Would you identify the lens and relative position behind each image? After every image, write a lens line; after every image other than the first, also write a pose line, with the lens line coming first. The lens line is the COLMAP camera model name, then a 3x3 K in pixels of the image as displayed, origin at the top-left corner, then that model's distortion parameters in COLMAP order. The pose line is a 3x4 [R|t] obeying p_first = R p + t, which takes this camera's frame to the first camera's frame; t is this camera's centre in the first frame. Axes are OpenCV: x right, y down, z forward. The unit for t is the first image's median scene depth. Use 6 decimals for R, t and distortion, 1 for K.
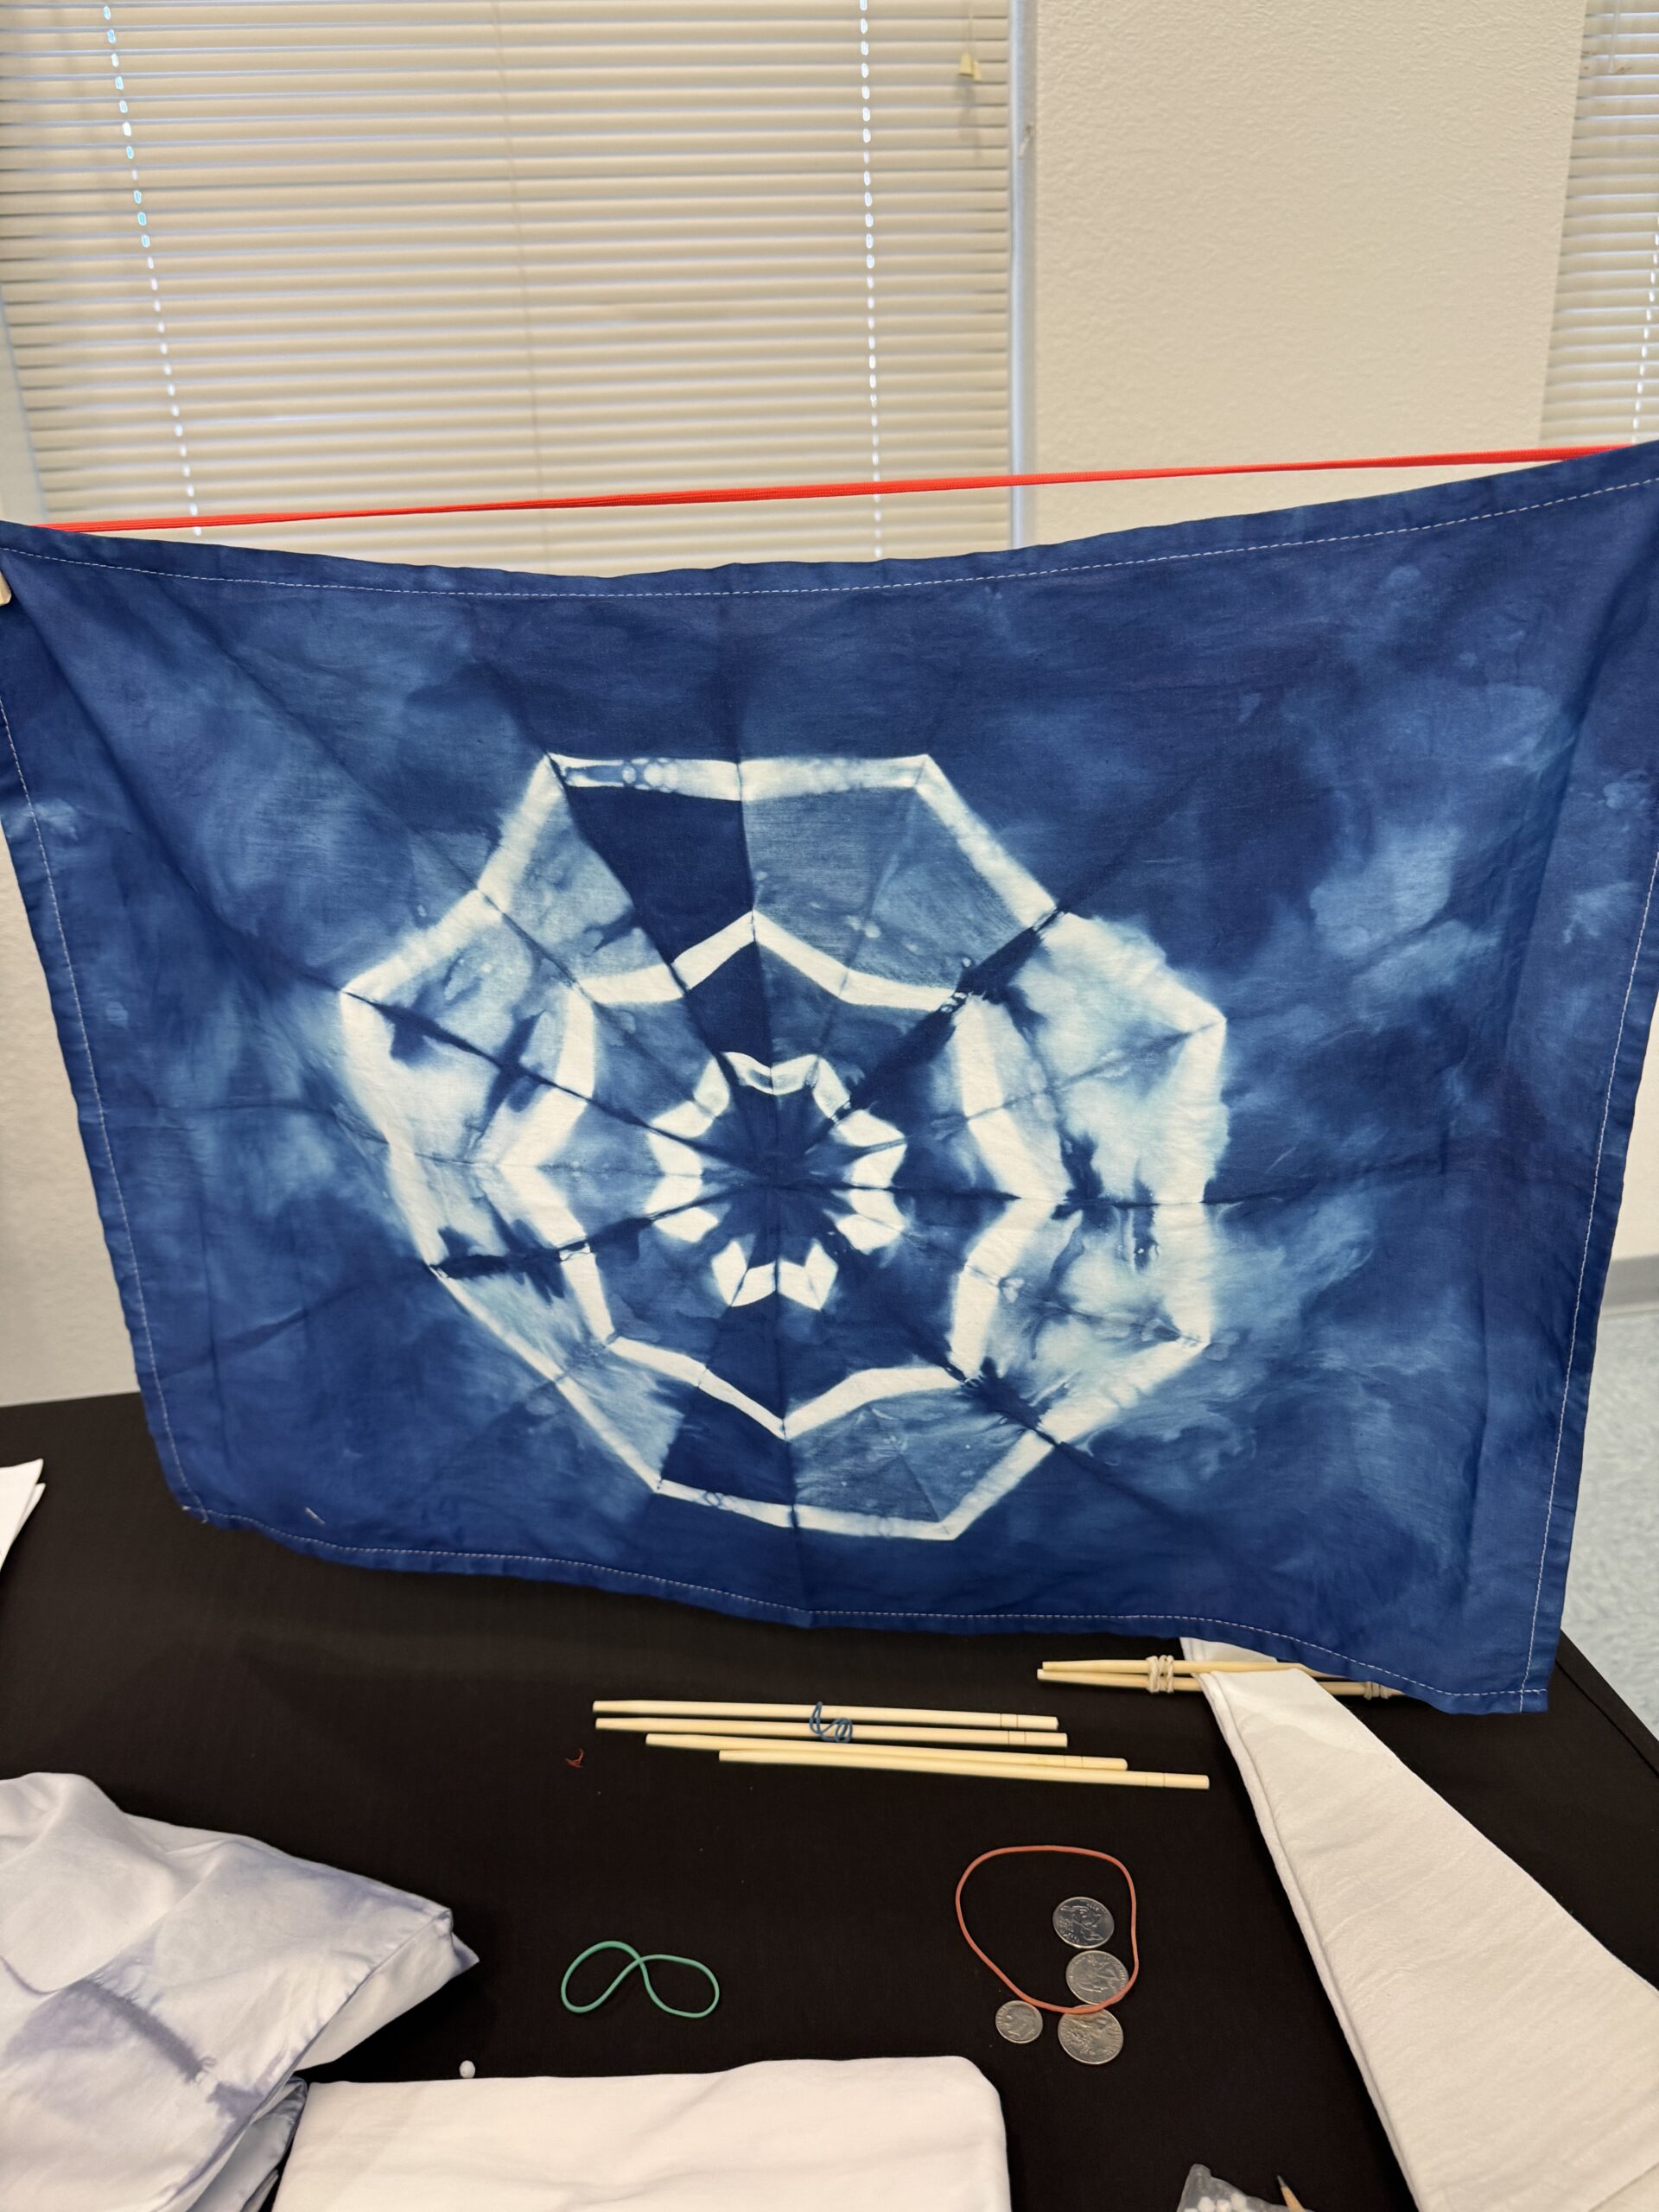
lens RADIAL K [[1576.6, 0, 823.0], [0, 1576.6, 1116.6], [0, 0, 1]] dist [0.010535, -0.014445]
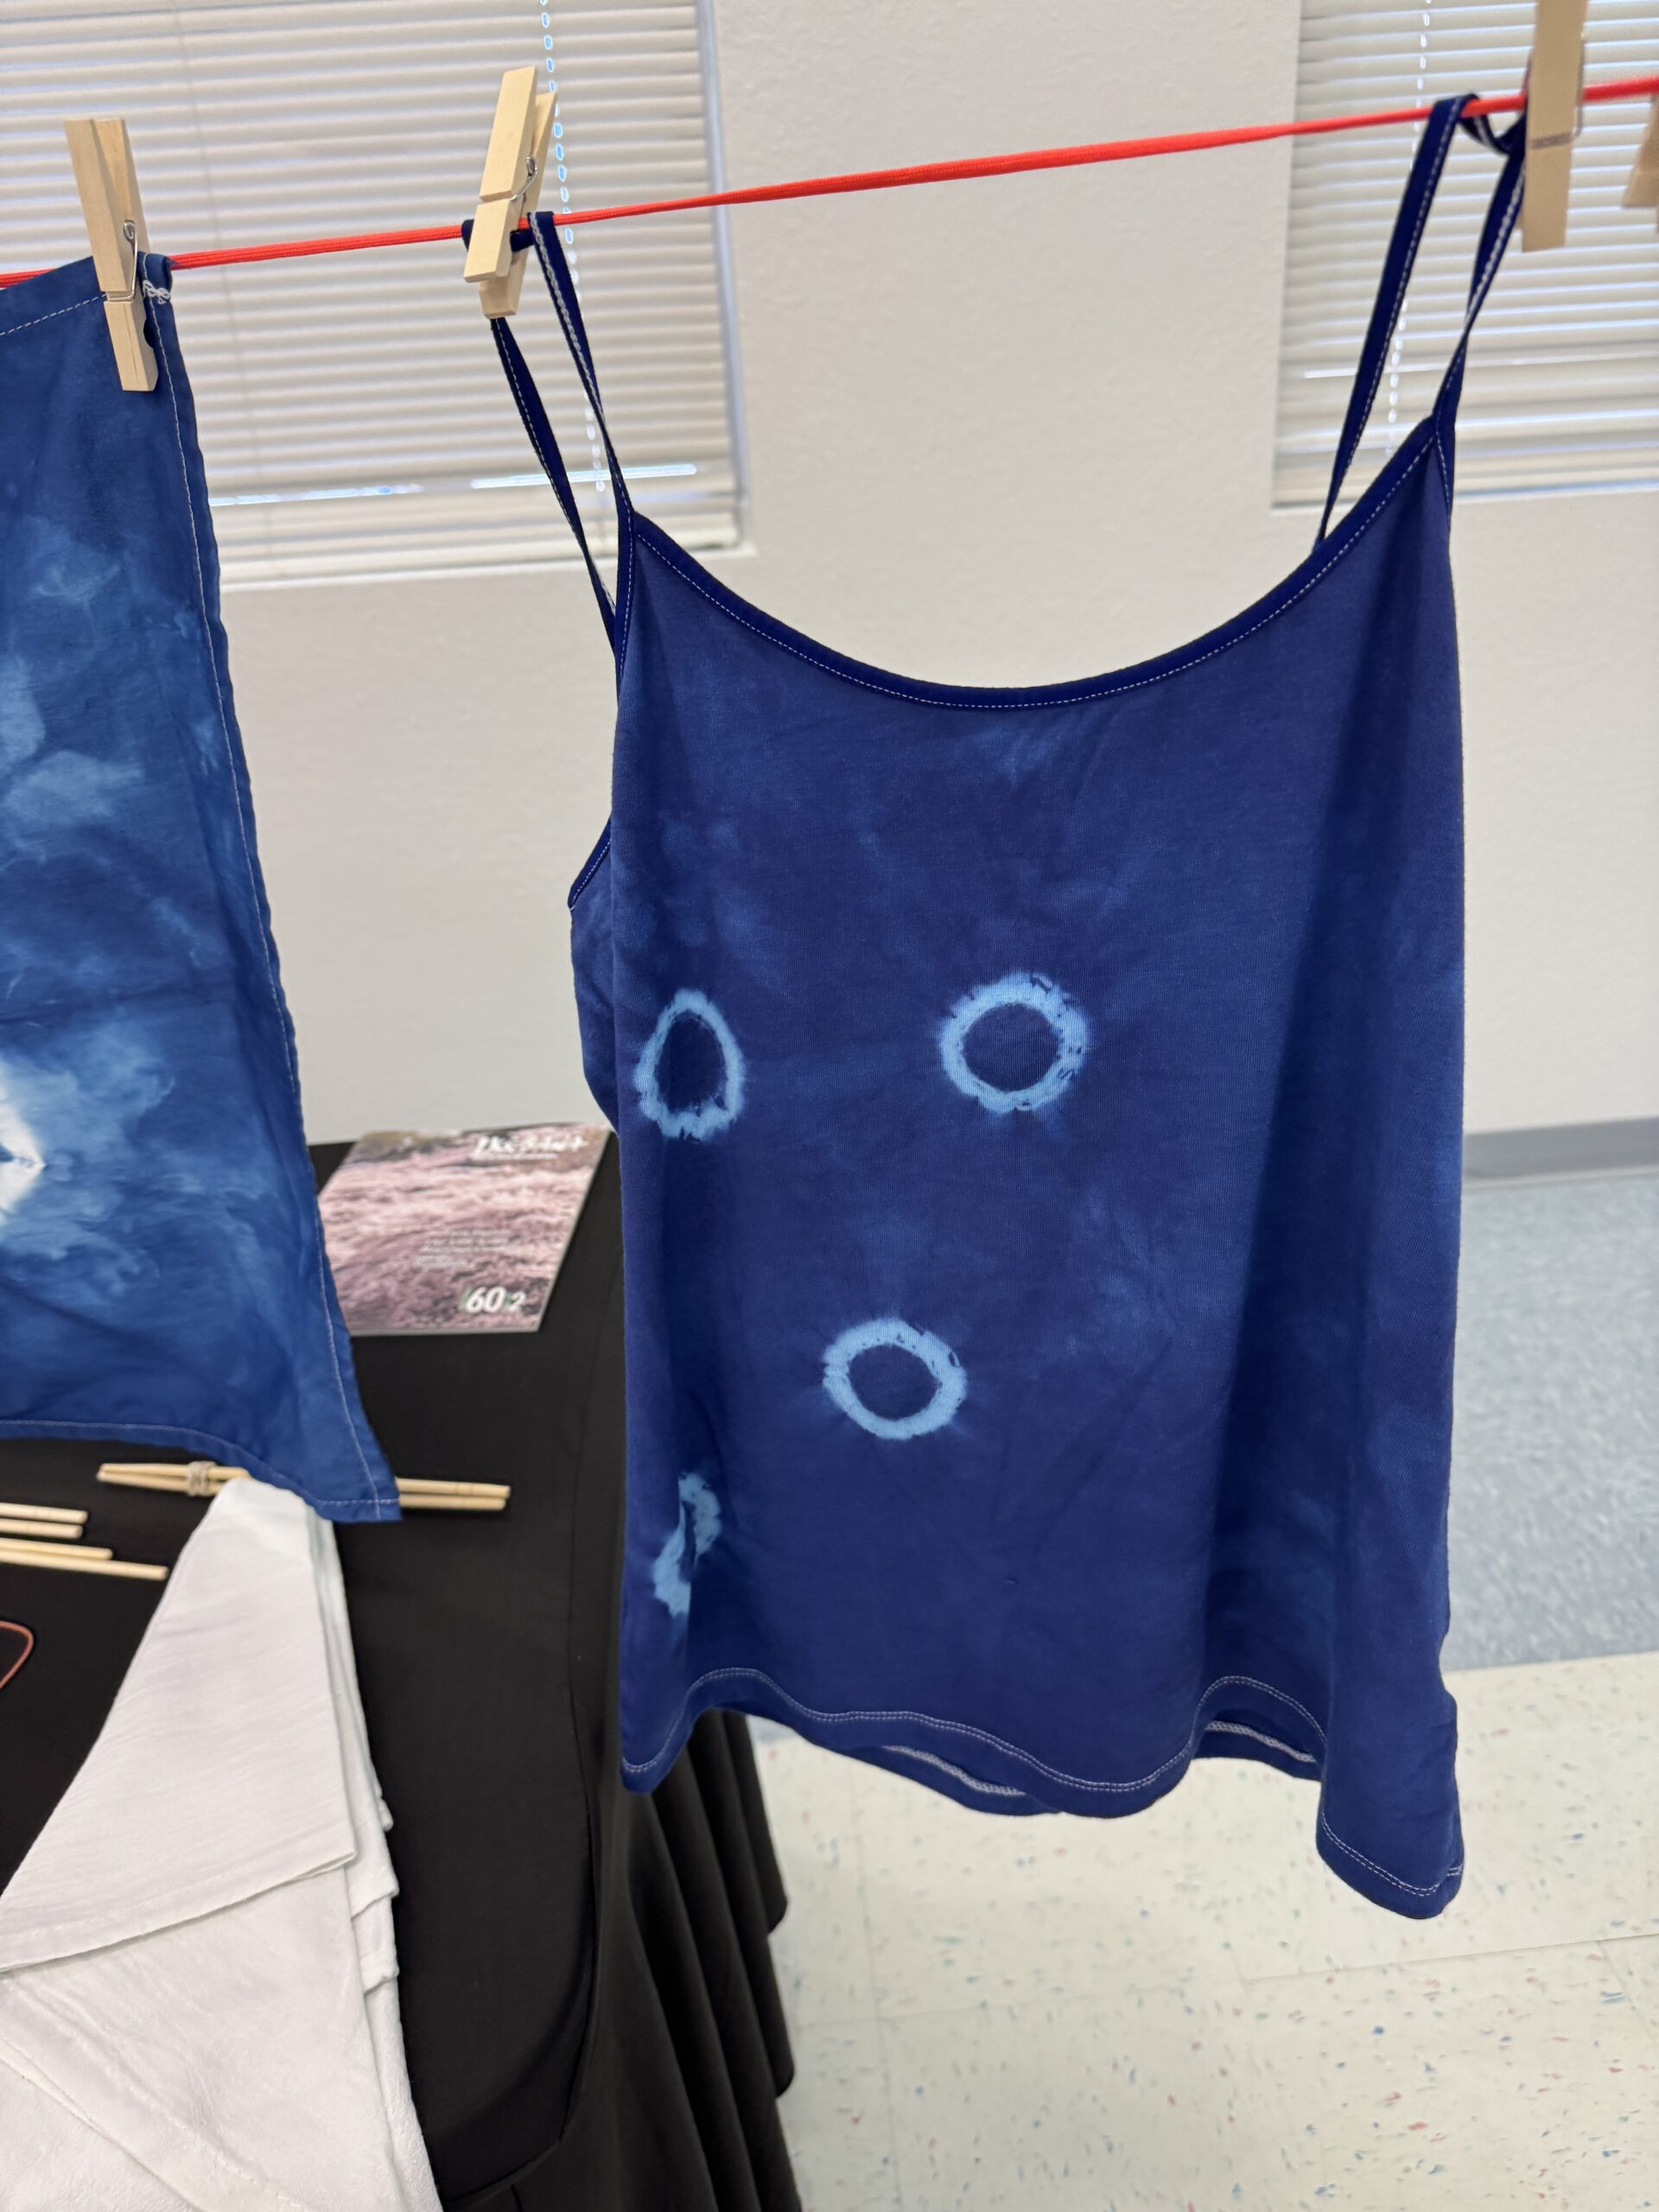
lens RADIAL K [[1576.6, 0, 830.3], [0, 1576.6, 1108.0], [0, 0, 1]] dist [0.010535, -0.014445]
pose [[0.997336, 0.017838, -0.070725, 0.819440], [-0.012331, 0.996912, 0.077553, 0.018168], [0.071890, -0.076474, 0.994477, -0.002535]]
